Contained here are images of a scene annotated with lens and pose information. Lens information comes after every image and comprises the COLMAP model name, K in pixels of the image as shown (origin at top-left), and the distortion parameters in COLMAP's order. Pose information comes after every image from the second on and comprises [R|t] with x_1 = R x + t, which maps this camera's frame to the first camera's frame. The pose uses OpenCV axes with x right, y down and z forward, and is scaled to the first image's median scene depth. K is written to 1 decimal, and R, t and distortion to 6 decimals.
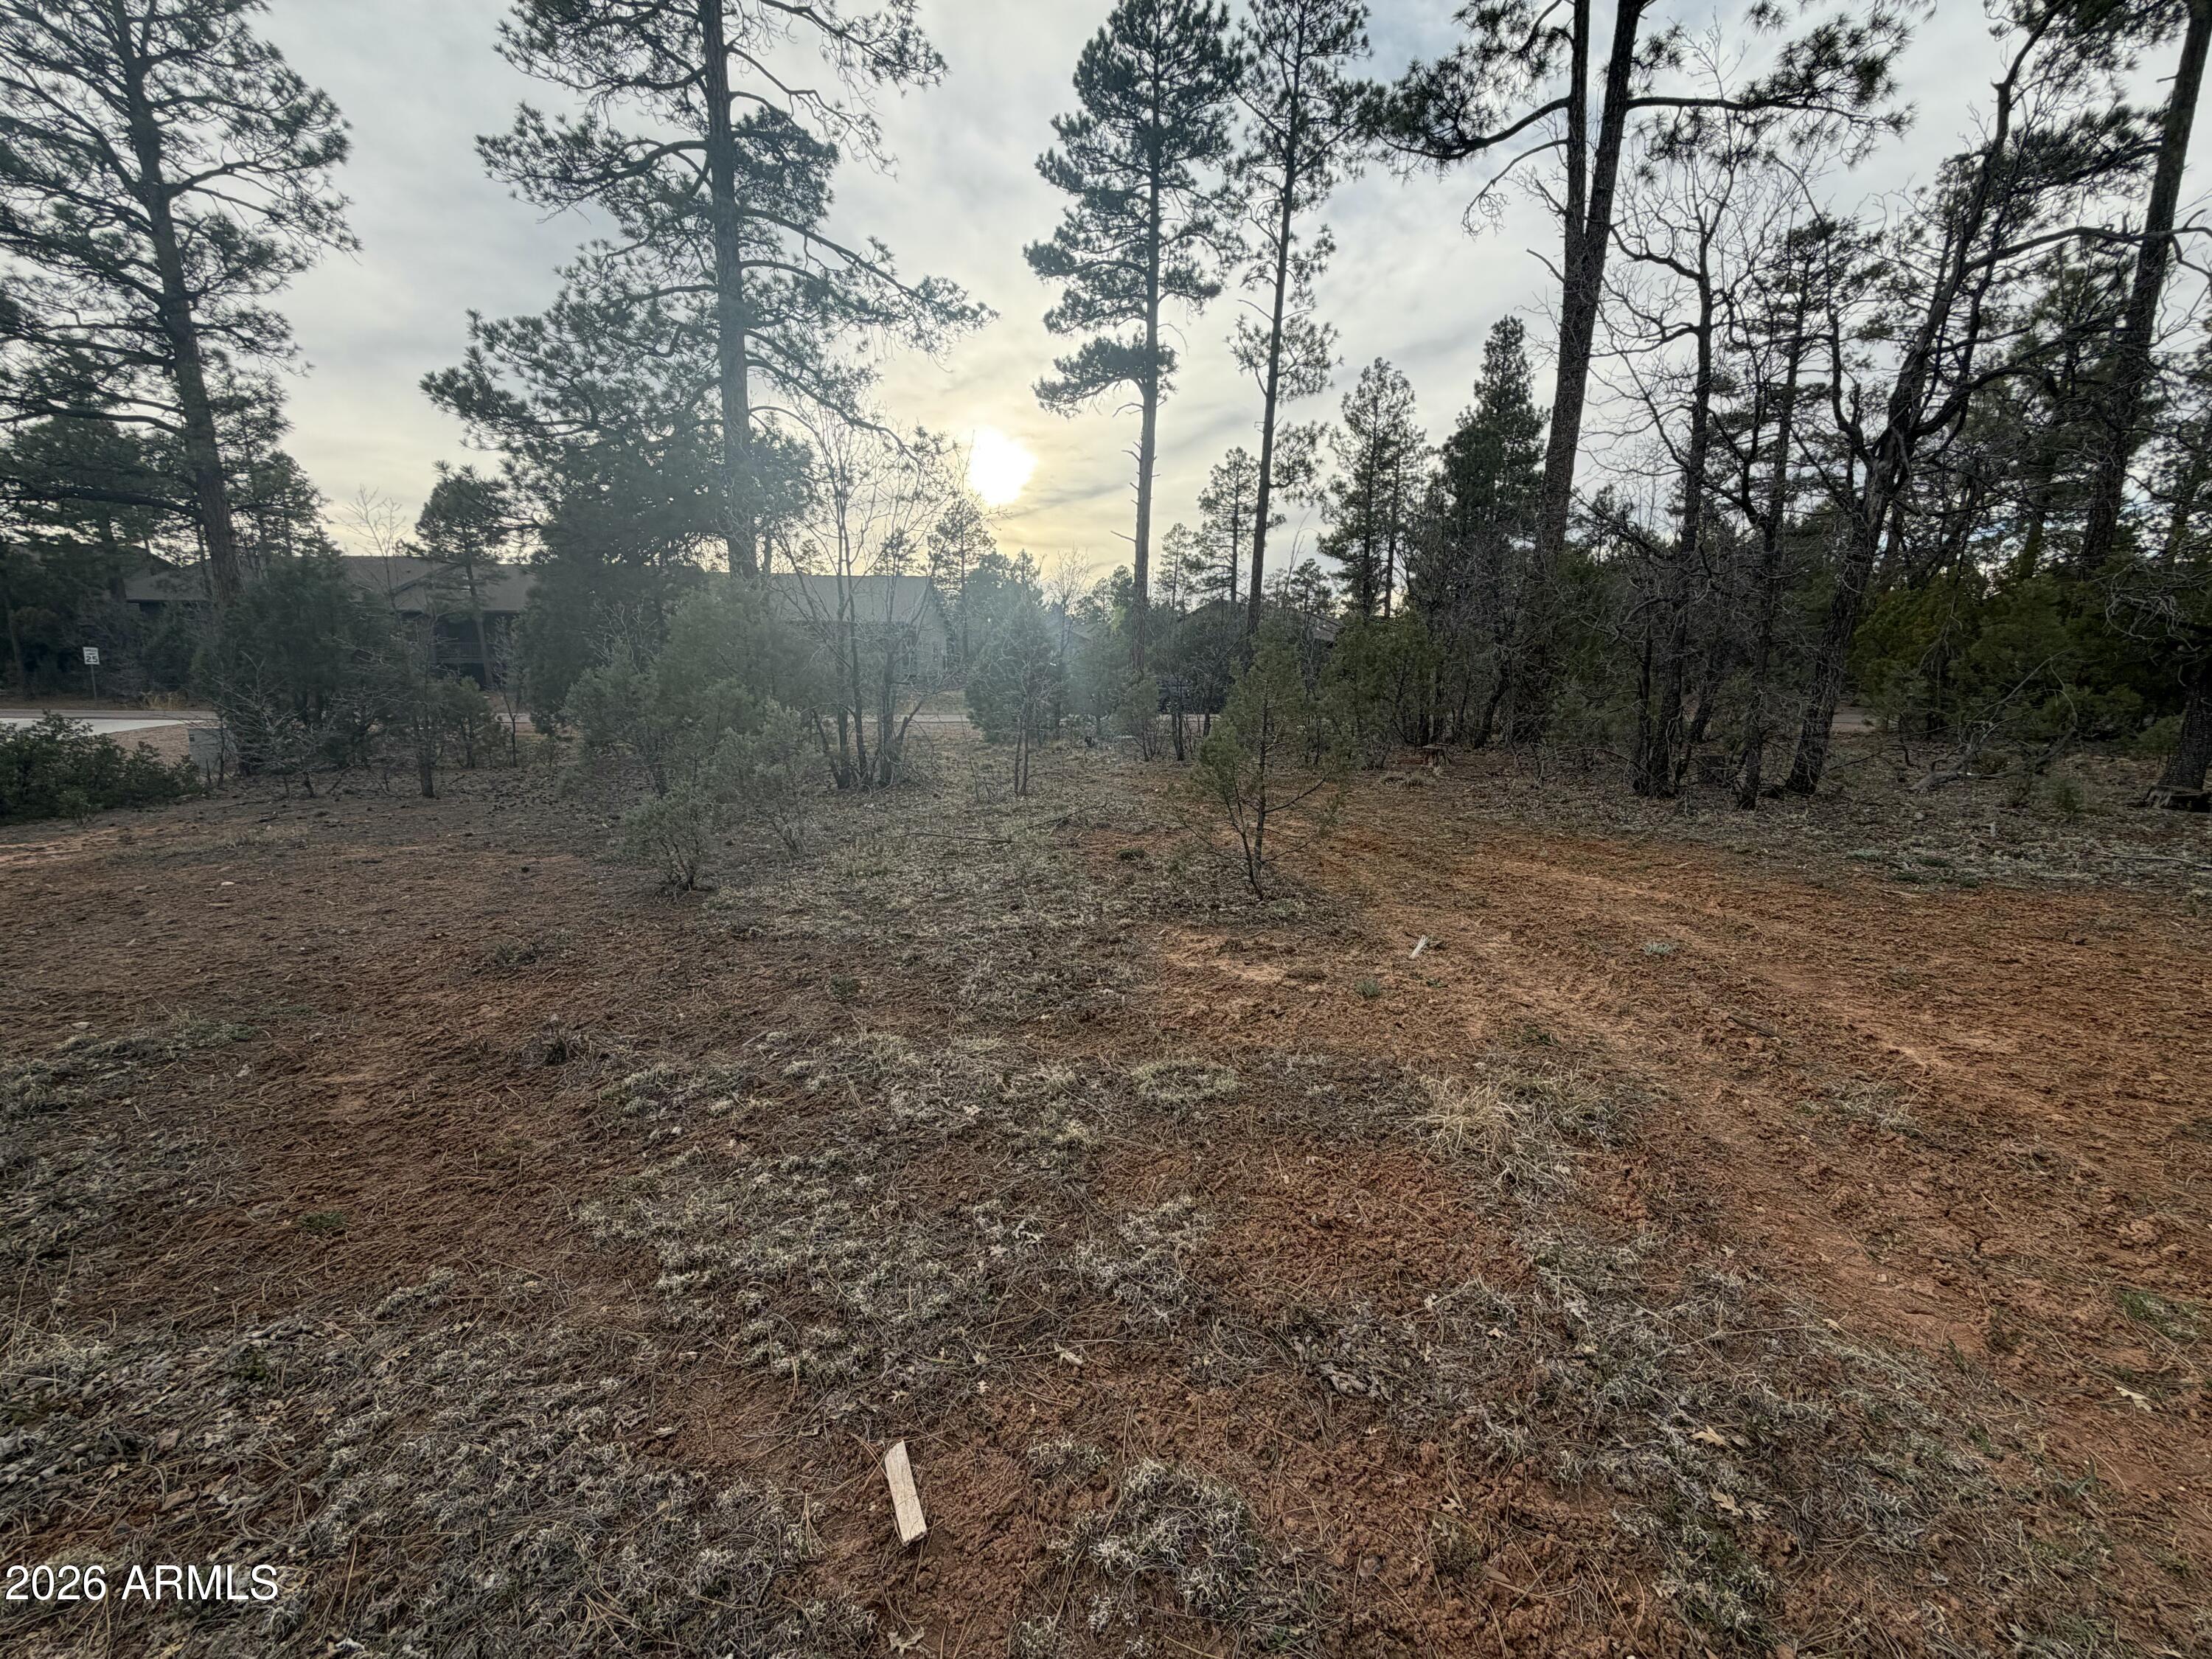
lens RADIAL K [[882.9, 0, 1107.8], [0, 882.9, 827.2], [0, 0, 1]] dist [0.000518, -0.000371]
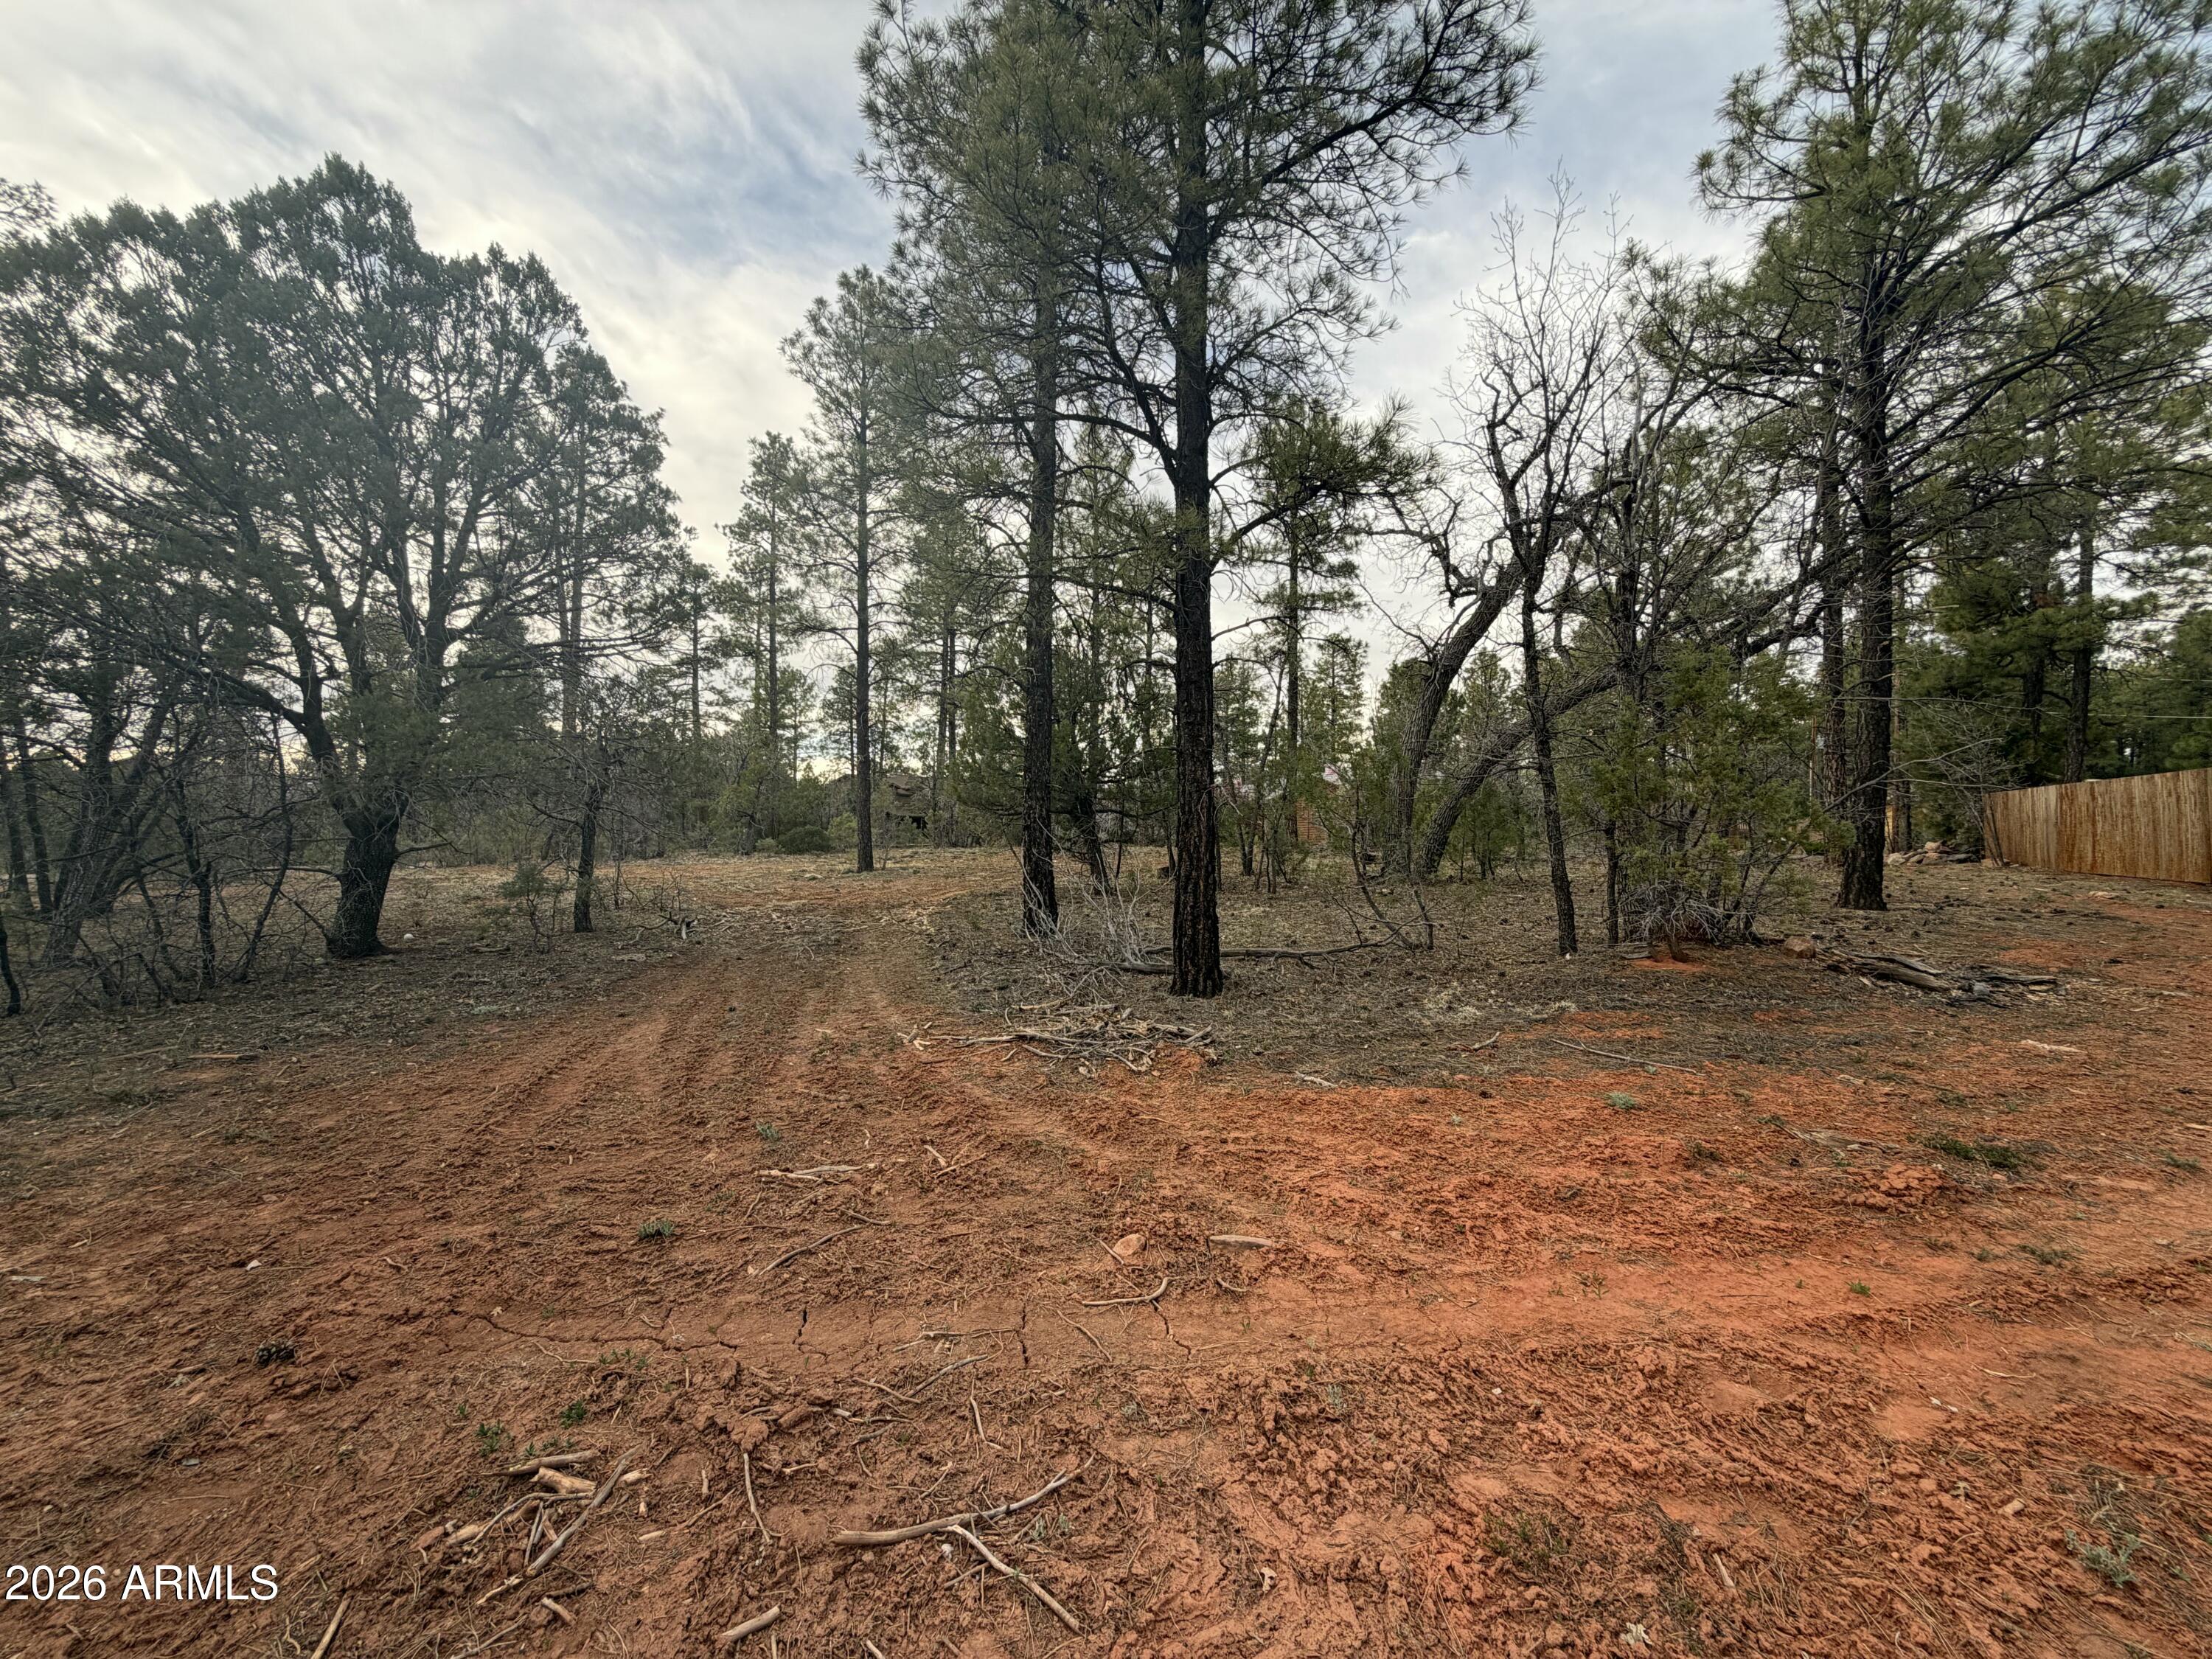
lens RADIAL K [[882.9, 0, 1089.2], [0, 882.9, 830.3], [0, 0, 1]] dist [0.000518, -0.000371]
pose [[0.527974, -0.006006, 0.849239, -0.450366], [0.159709, 0.982836, -0.092340, 0.155820], [-0.834108, 0.184385, 0.519871, -0.778909]]
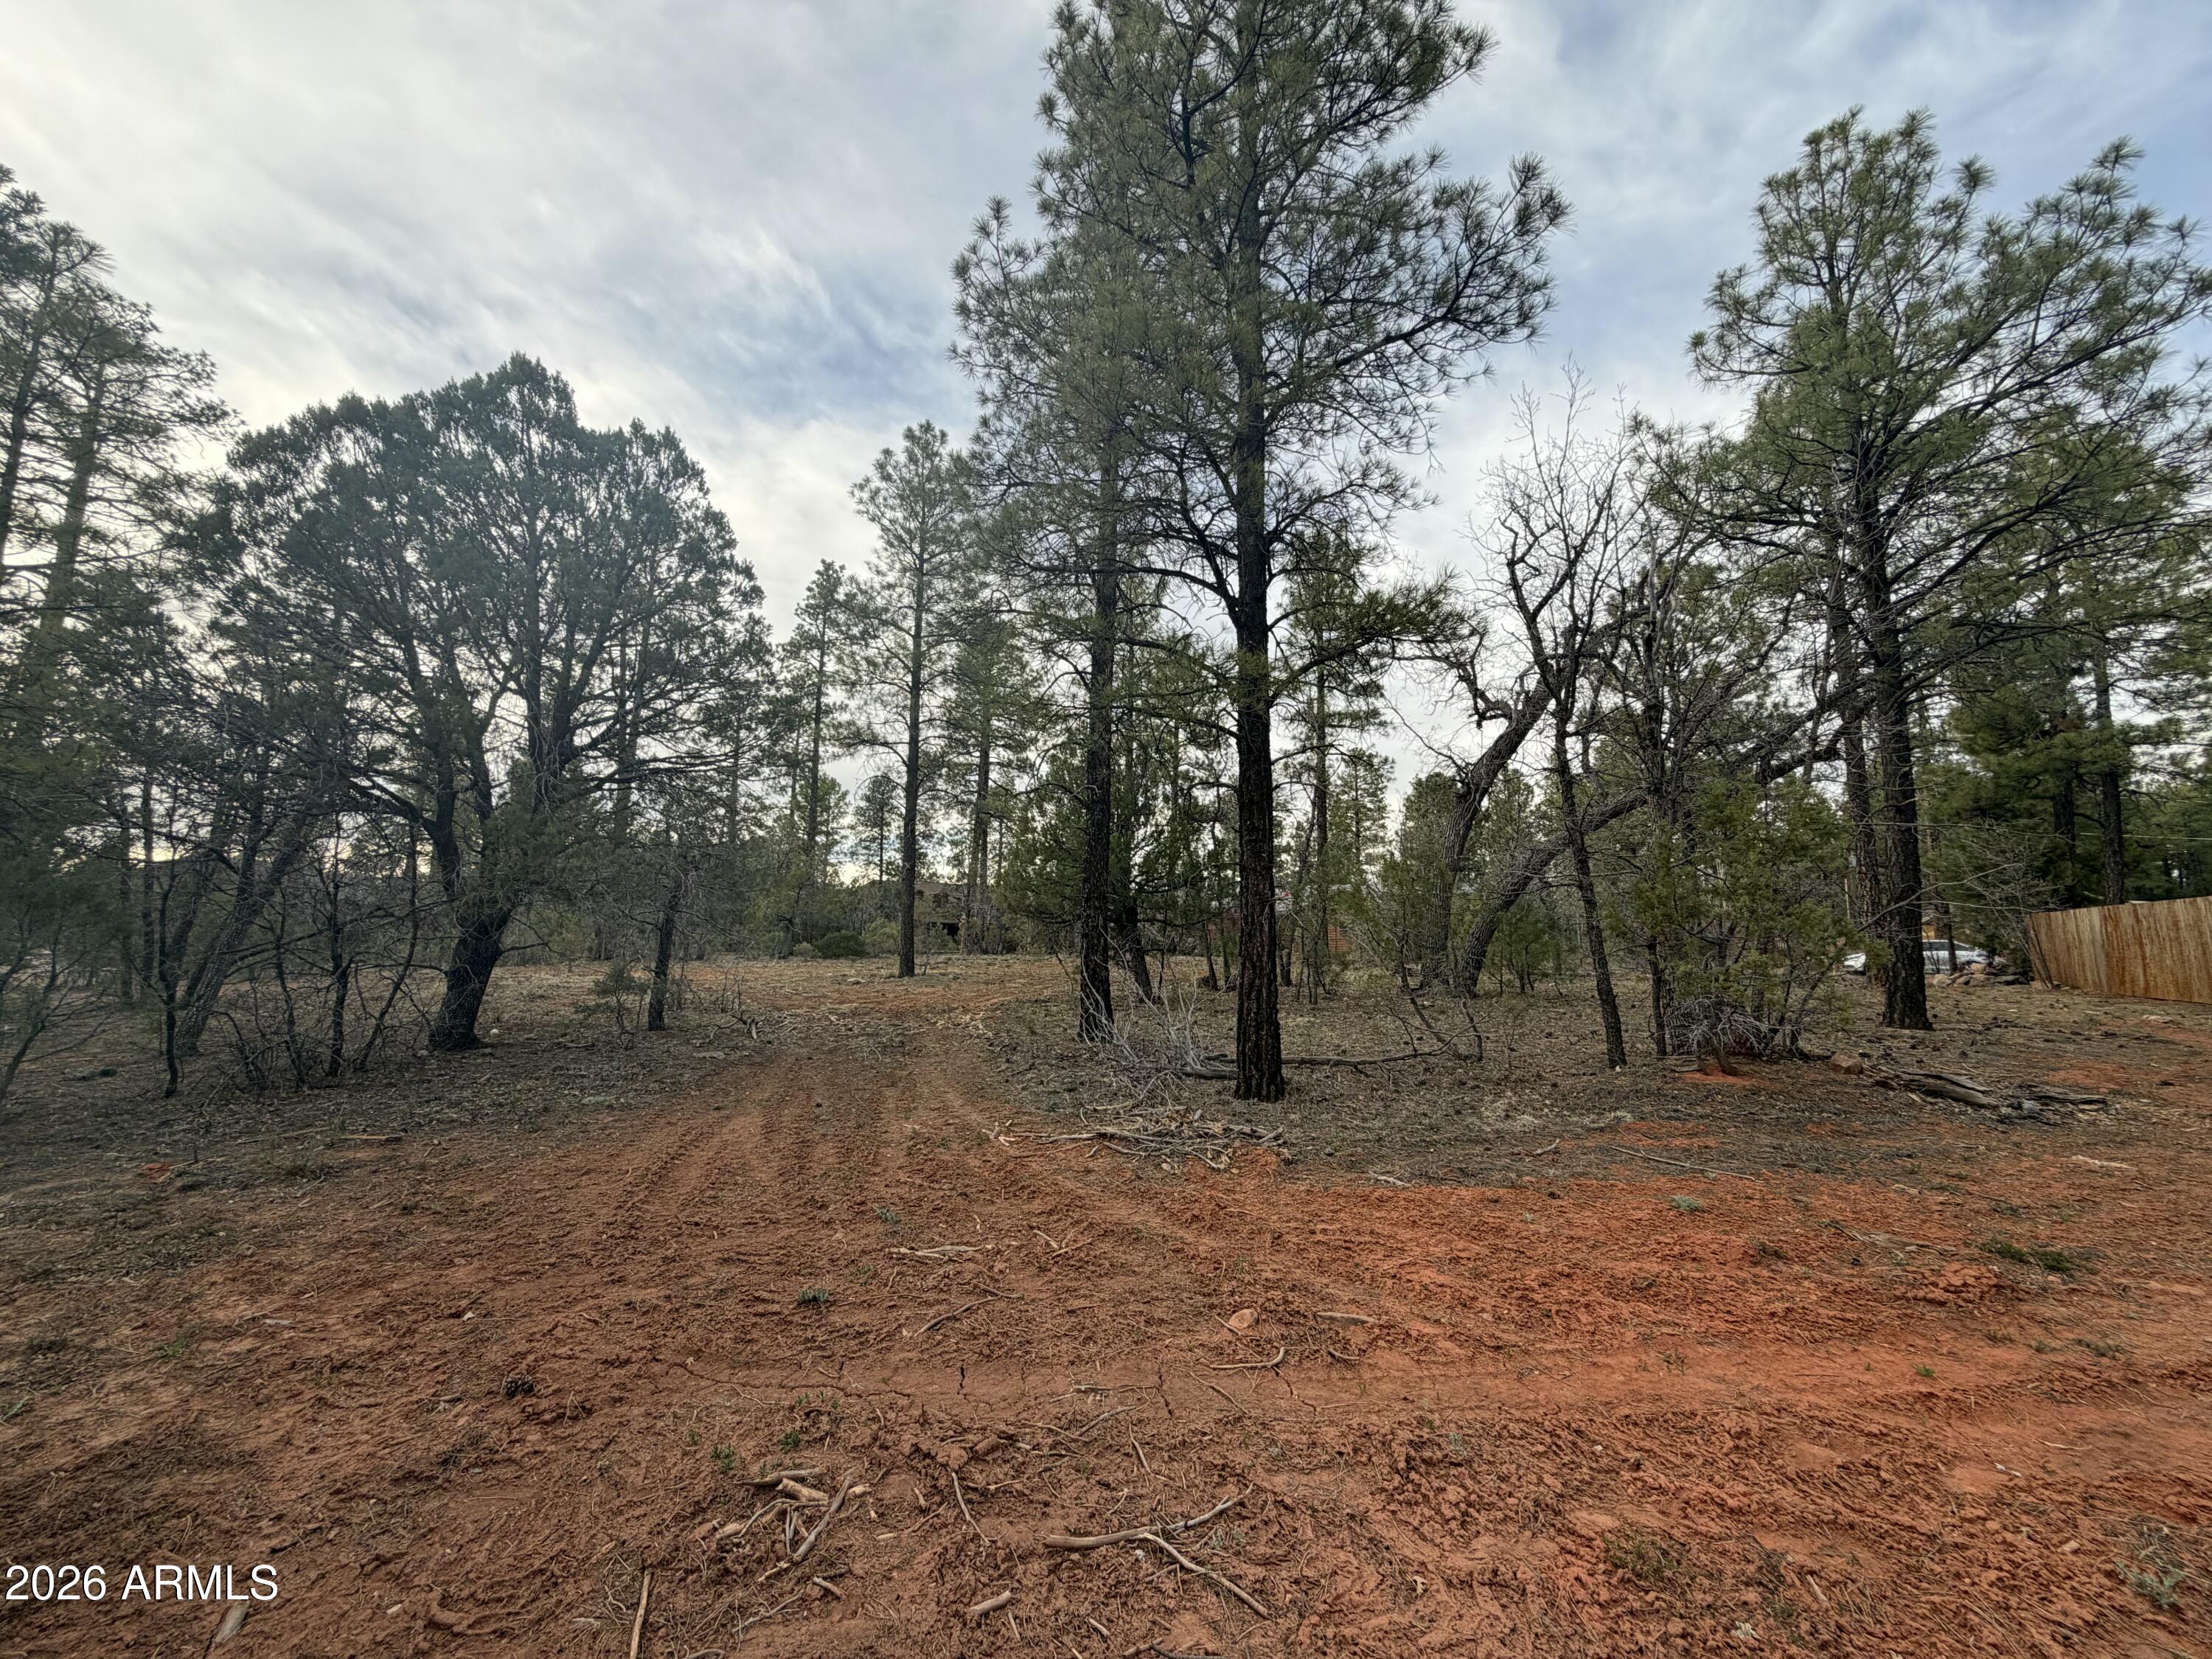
lens RADIAL K [[882.9, 0, 1089.1], [0, 882.9, 830.4], [0, 0, 1]] dist [0.000518, -0.000371]
pose [[0.547741, 0.103739, 0.830192, -0.479632], [0.143767, 0.965853, -0.215546, 0.155553], [-0.824203, 0.237418, 0.514122, -0.776509]]
